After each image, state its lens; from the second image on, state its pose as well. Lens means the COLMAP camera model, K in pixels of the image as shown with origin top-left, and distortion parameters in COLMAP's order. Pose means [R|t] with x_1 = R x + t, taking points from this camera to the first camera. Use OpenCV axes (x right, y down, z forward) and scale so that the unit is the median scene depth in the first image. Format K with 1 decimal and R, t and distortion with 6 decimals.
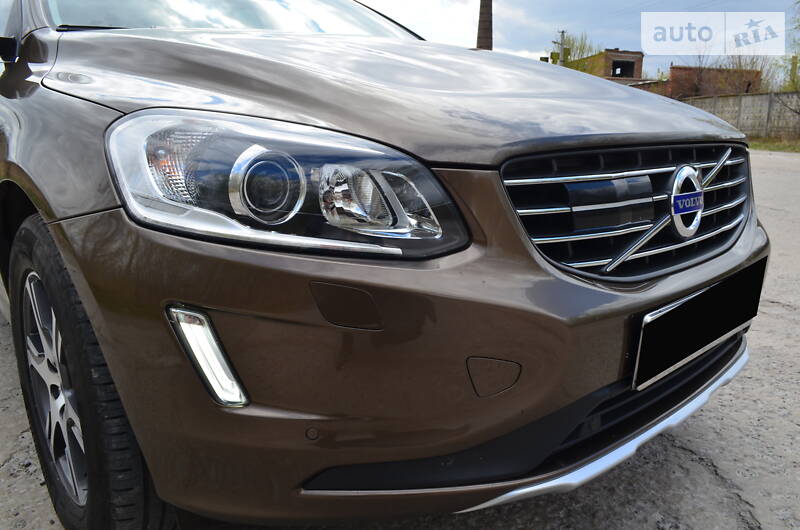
lens RADIAL K [[626.5, 0, 400.0], [0, 626.5, 265.0], [0, 0, 1]] dist [-0.079996, 0.005717]
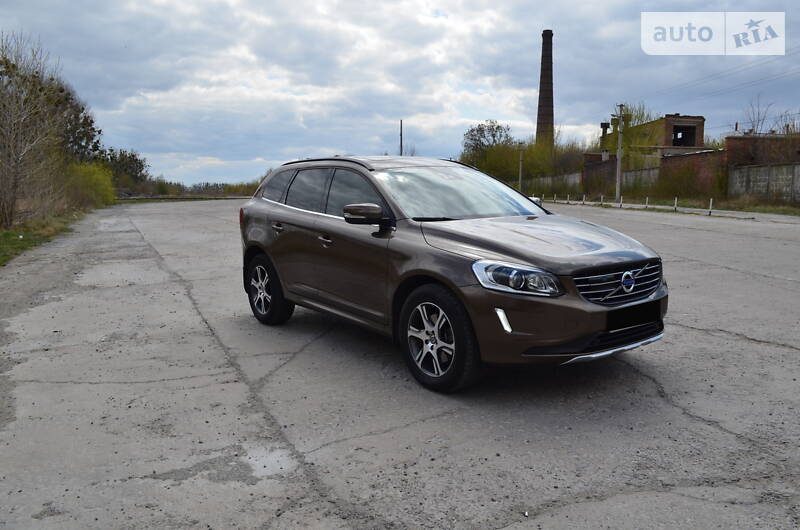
lens RADIAL K [[626.5, 0, 400.0], [0, 626.5, 265.0], [0, 0, 1]] dist [-0.079996, 0.005717]
pose [[0.995209, -0.000415, -0.097765, -0.417975], [-0.009380, 0.994973, -0.099702, 0.146287], [0.097315, 0.100141, 0.990203, -2.346586]]
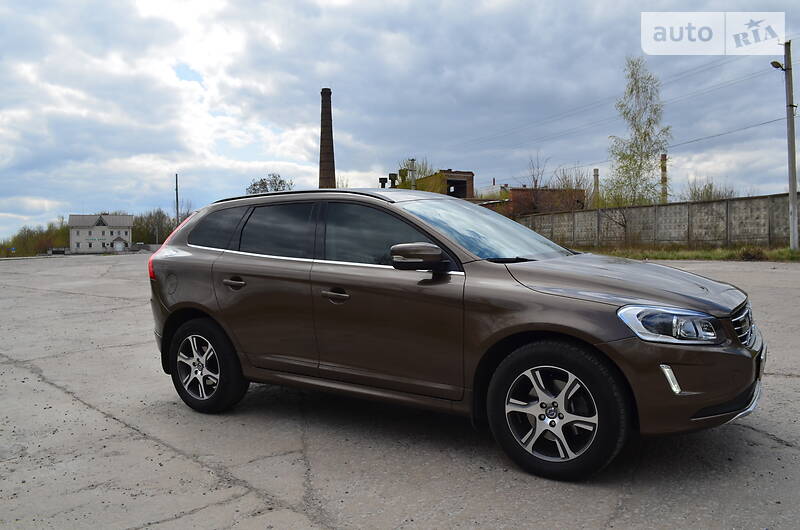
lens RADIAL K [[626.5, 0, 400.0], [0, 626.5, 265.0], [0, 0, 1]] dist [-0.079996, 0.005717]
pose [[0.967864, -0.042373, 0.247877, -1.790339], [0.086906, 0.981330, -0.171580, -0.008636], [-0.235978, 0.187608, 0.953476, -1.380923]]
